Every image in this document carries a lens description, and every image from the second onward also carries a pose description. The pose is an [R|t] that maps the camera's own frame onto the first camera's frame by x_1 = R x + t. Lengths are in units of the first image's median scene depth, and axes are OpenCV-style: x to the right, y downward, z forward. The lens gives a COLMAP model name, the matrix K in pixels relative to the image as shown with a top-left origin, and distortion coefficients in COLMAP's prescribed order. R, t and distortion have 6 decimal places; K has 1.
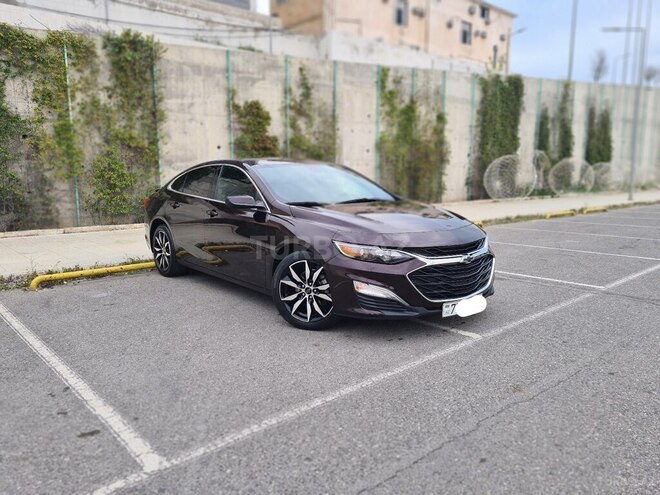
lens RADIAL K [[494.4, 0, 328.8], [0, 494.4, 245.3], [0, 0, 1]] dist [0.041452, -0.009544]
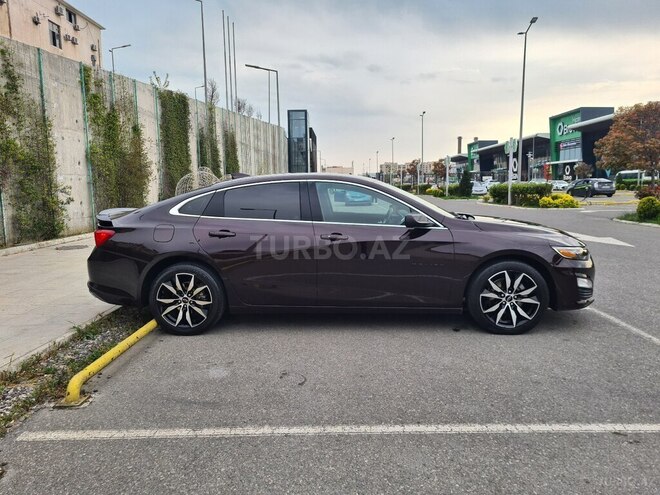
lens RADIAL K [[496.2, 0, 328.0], [0, 496.2, 247.3], [0, 0, 1]] dist [0.033119, -0.008228]
pose [[0.682654, -0.097927, 0.724150, -0.386712], [0.116912, 0.992851, 0.024051, -0.031728], [-0.721329, 0.068244, 0.689223, 0.191650]]
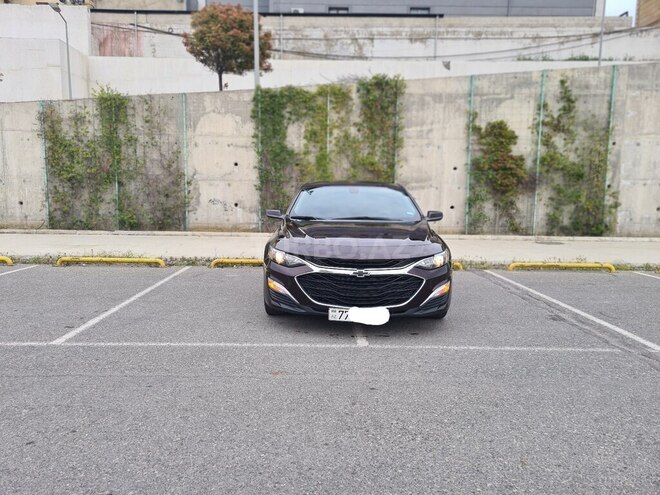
lens RADIAL K [[497.2, 0, 320.4], [0, 497.2, 243.4], [0, 0, 1]] dist [0.043171, -0.006174]
pose [[0.750463, 0.080918, -0.655940, 0.315616], [-0.108311, 0.994116, -0.001283, -0.009035], [0.651977, 0.072009, 0.754812, 0.033298]]
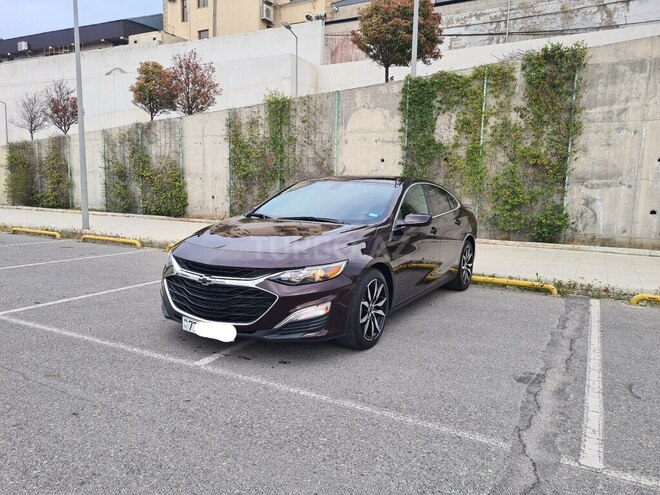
lens RADIAL K [[495.7, 0, 320.1], [0, 495.7, 247.2], [0, 0, 1]] dist [0.044058, -0.011297]
pose [[0.328311, 0.126868, -0.936011, 0.417632], [-0.156429, 0.984558, 0.078580, -0.048850], [0.931527, 0.120620, 0.343087, 0.294118]]
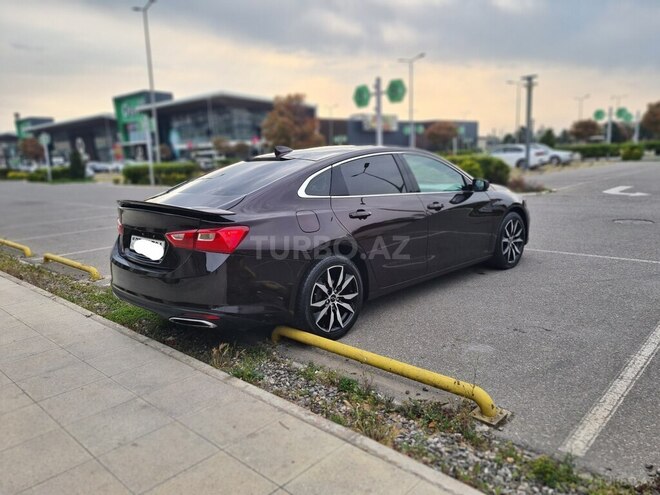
lens RADIAL K [[494.4, 0, 328.8], [0, 494.4, 245.3], [0, 0, 1]] dist [0.041452, -0.009544]
pose [[-0.080855, -0.173110, 0.981578, -0.497334], [0.180219, 0.966032, 0.185213, -0.088827], [-0.980298, 0.191874, -0.046911, 0.560026]]
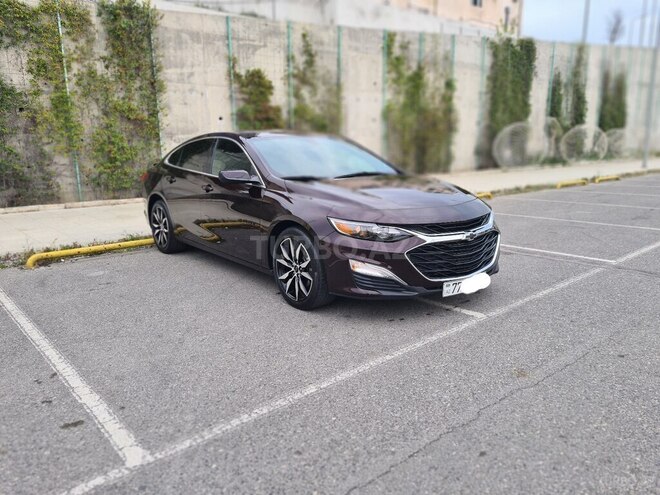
lens RADIAL K [[495.4, 0, 330.0], [0, 495.4, 244.2], [0, 0, 1]] dist [0.038265, -0.007161]
pose [[0.999859, -0.008342, -0.014598, 0.007054], [0.009152, 0.998372, 0.056292, -0.004077], [0.014104, -0.056417, 0.998308, 0.014003]]
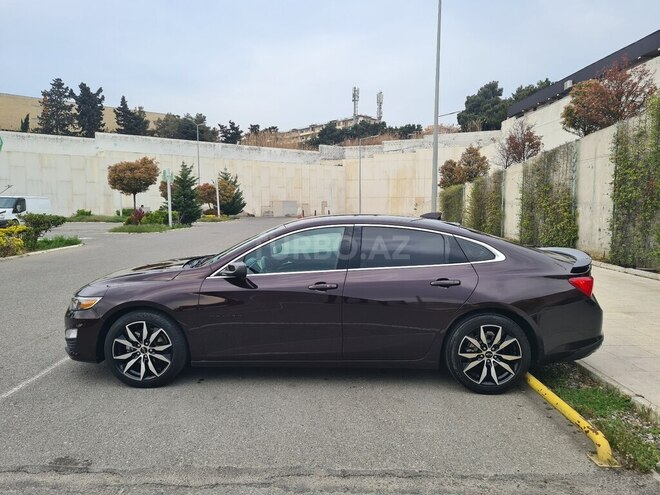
lens RADIAL K [[490.9, 0, 320.8], [0, 490.9, 248.9], [0, 0, 1]] dist [0.046371, -0.004557]
pose [[-0.670694, 0.067546, -0.738652, 0.277034], [-0.103188, 0.977664, 0.183097, -0.136214], [0.734521, 0.199022, -0.648744, 0.776091]]
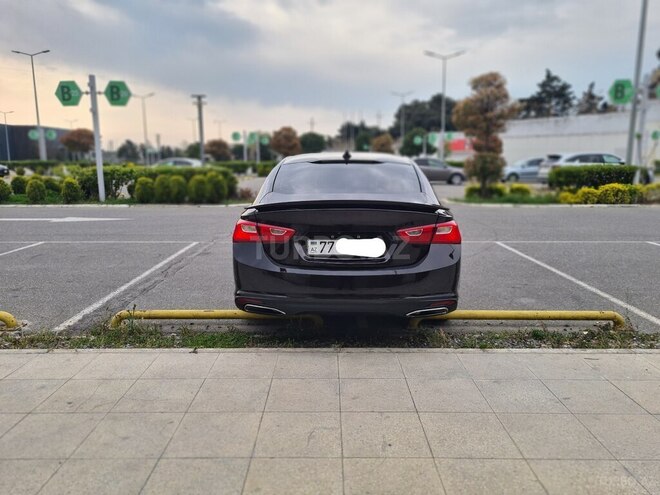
lens RADIAL K [[492.3, 0, 332.2], [0, 492.3, 247.1], [0, 0, 1]] dist [0.036583, -0.005391]
pose [[-0.745682, -0.112810, 0.656683, -0.366807], [0.095013, 0.957488, 0.272375, -0.133056], [-0.659493, 0.265499, -0.703264, 0.873430]]
